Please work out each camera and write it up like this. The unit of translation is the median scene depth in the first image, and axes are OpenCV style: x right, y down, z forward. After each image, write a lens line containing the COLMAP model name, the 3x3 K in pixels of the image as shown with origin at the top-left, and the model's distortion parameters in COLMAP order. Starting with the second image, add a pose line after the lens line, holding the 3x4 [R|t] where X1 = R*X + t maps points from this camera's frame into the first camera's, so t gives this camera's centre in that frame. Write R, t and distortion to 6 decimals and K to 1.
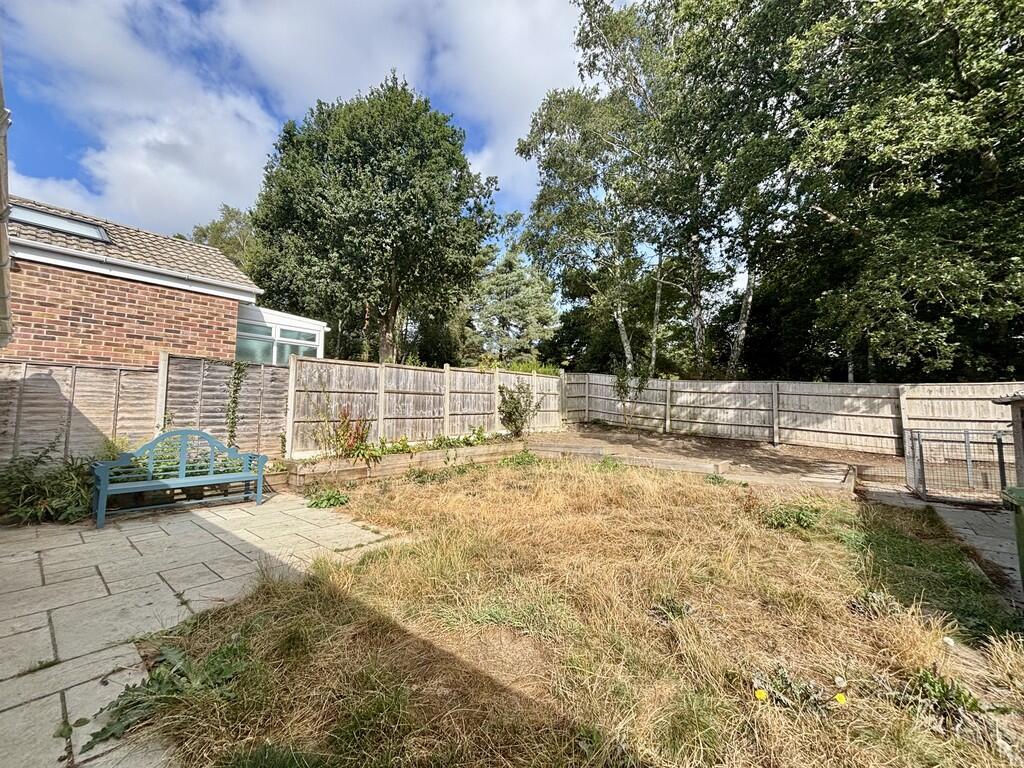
lens RADIAL K [[413.1, 0, 512.0], [0, 413.1, 384.0], [0, 0, 1]] dist [-0.000271, -0.000098]
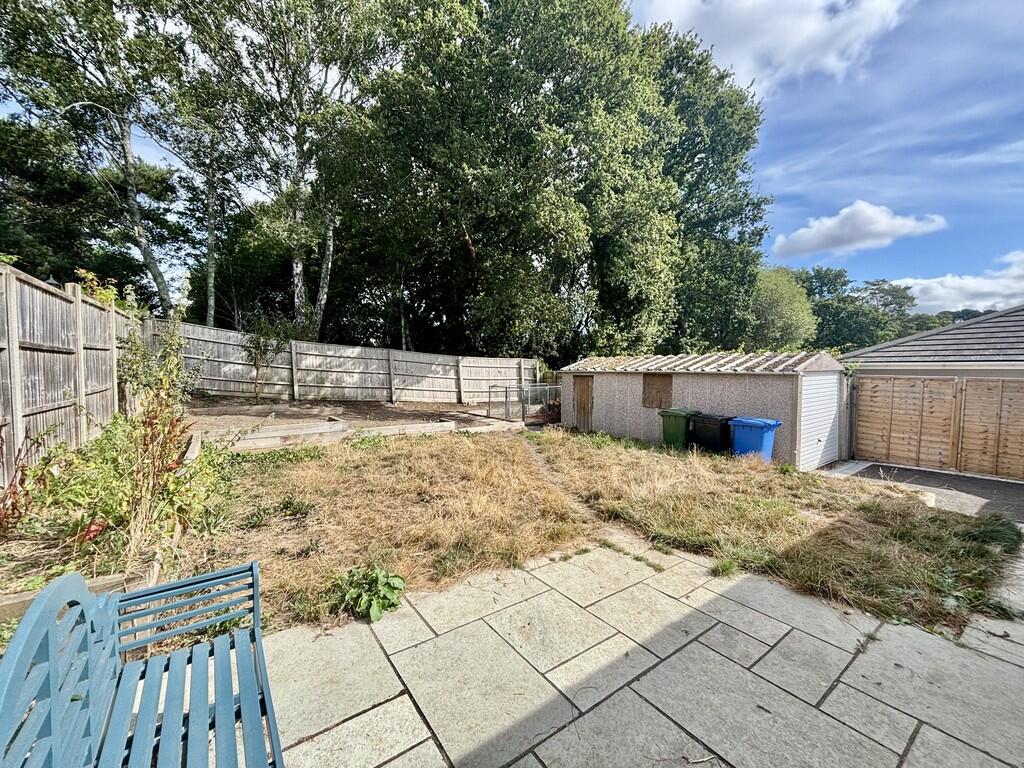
lens RADIAL K [[413.1, 0, 512.0], [0, 413.1, 384.0], [0, 0, 1]] dist [-0.000271, -0.000098]
pose [[0.245166, -0.037305, 0.968763, -0.443157], [-0.068234, 0.996117, 0.055626, 0.002608], [-0.967077, -0.079741, 0.241668, 0.385940]]
